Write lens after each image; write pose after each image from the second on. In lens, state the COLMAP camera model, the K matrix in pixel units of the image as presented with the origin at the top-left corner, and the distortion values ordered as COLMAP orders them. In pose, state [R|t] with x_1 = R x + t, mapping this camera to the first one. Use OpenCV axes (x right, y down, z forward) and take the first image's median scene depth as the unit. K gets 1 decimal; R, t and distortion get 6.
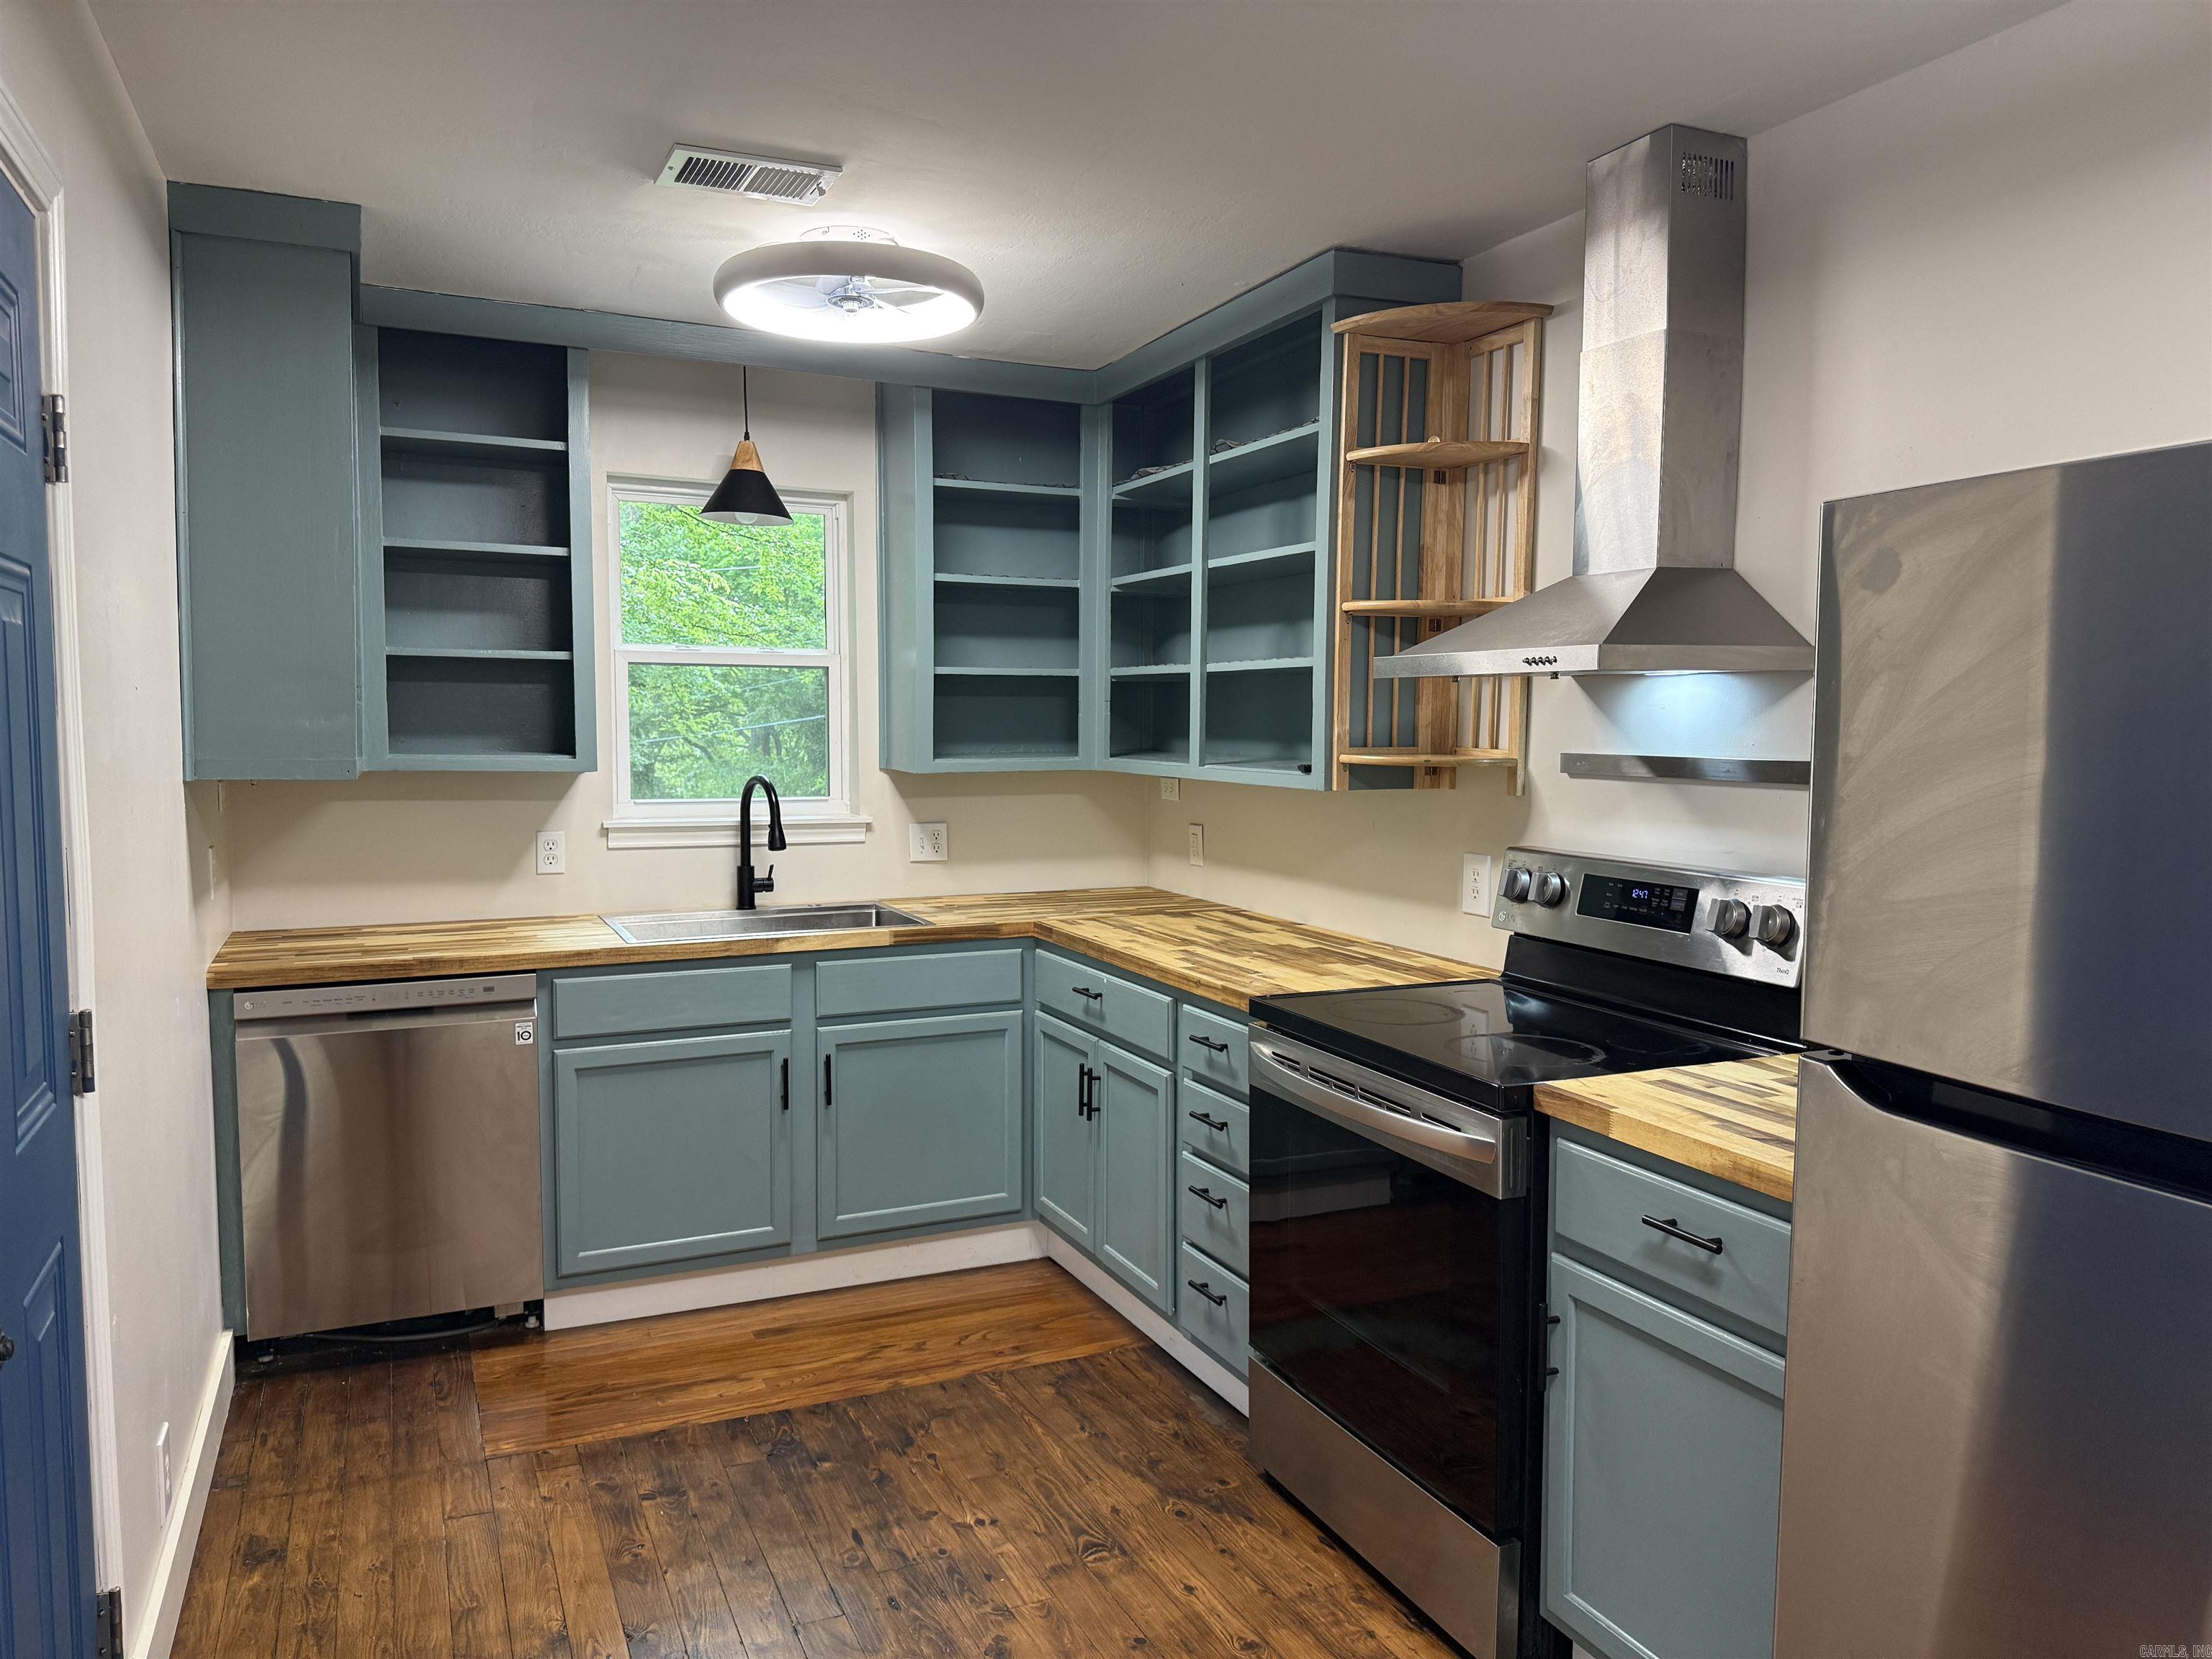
lens RADIAL K [[1563.7, 0, 1028.3], [0, 1563.7, 829.9], [0, 0, 1]] dist [0.172542, -0.183186]
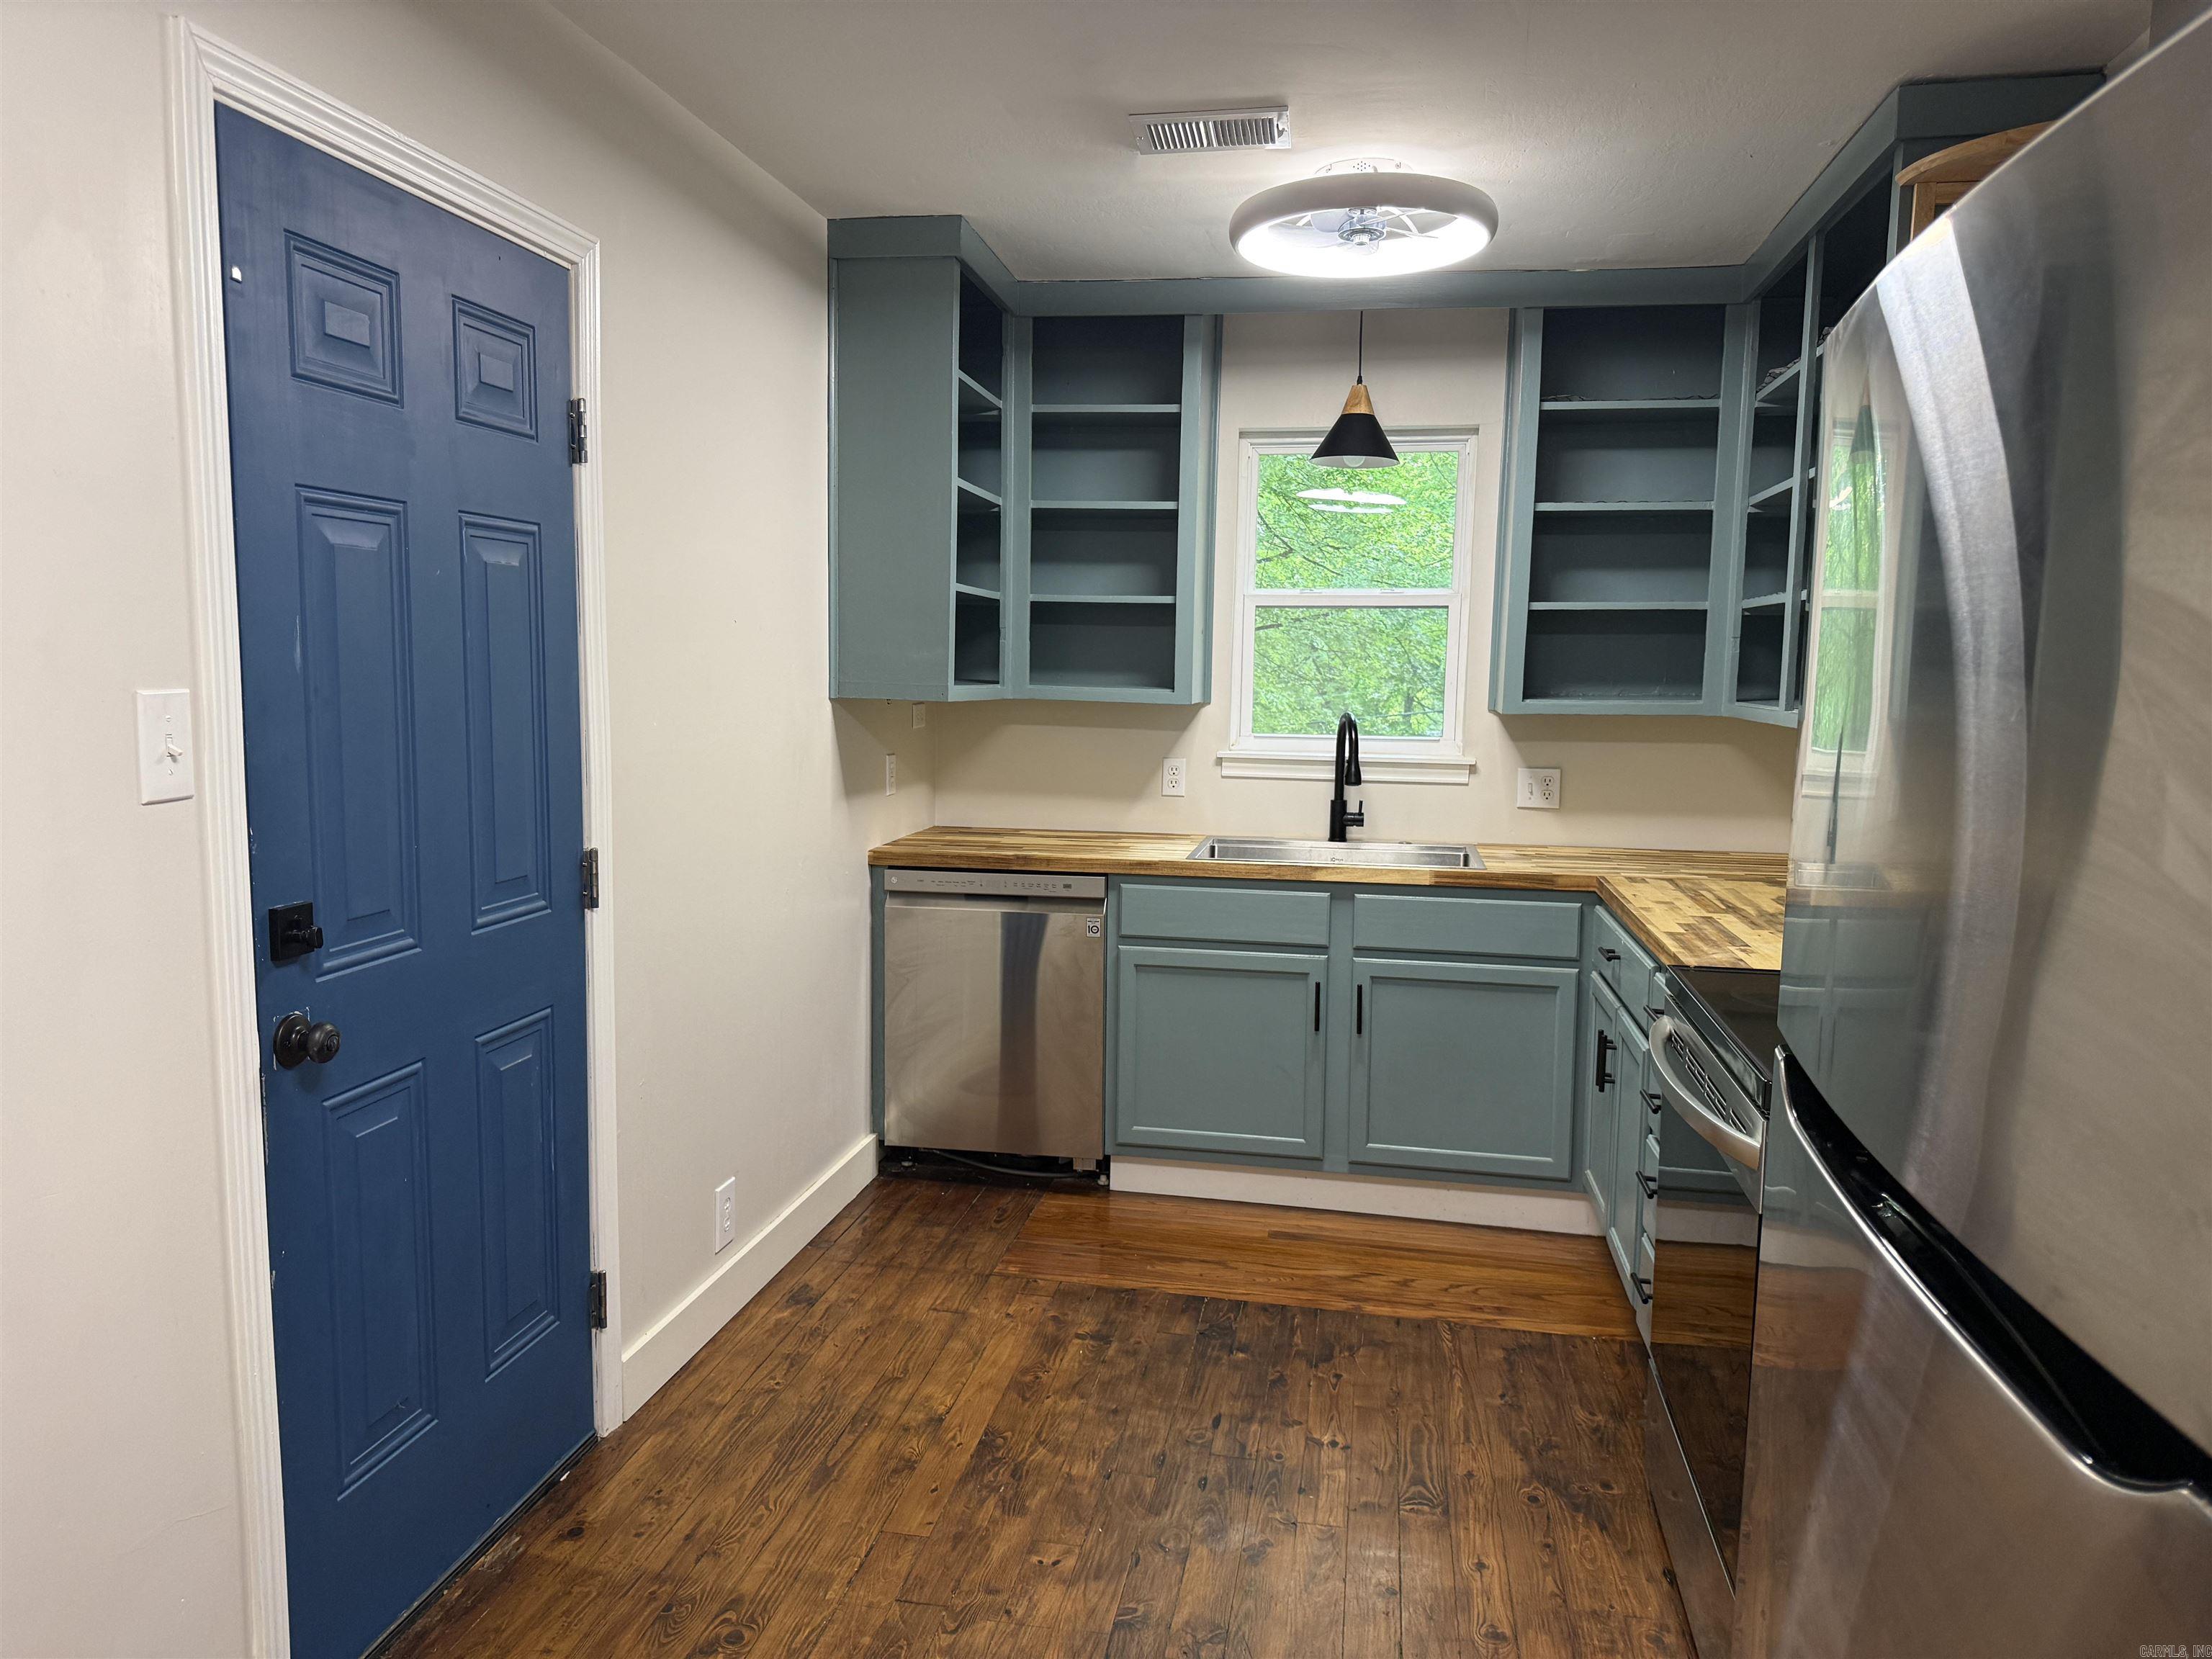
lens RADIAL K [[1538.2, 0, 1107.1], [0, 1538.2, 821.5], [0, 0, 1]] dist [0.238132, -0.260104]
pose [[0.843367, 0.066400, -0.533219, 0.278336], [-0.053404, 0.997780, 0.039785, 0.005474], [0.534677, -0.005078, 0.845041, 0.059584]]
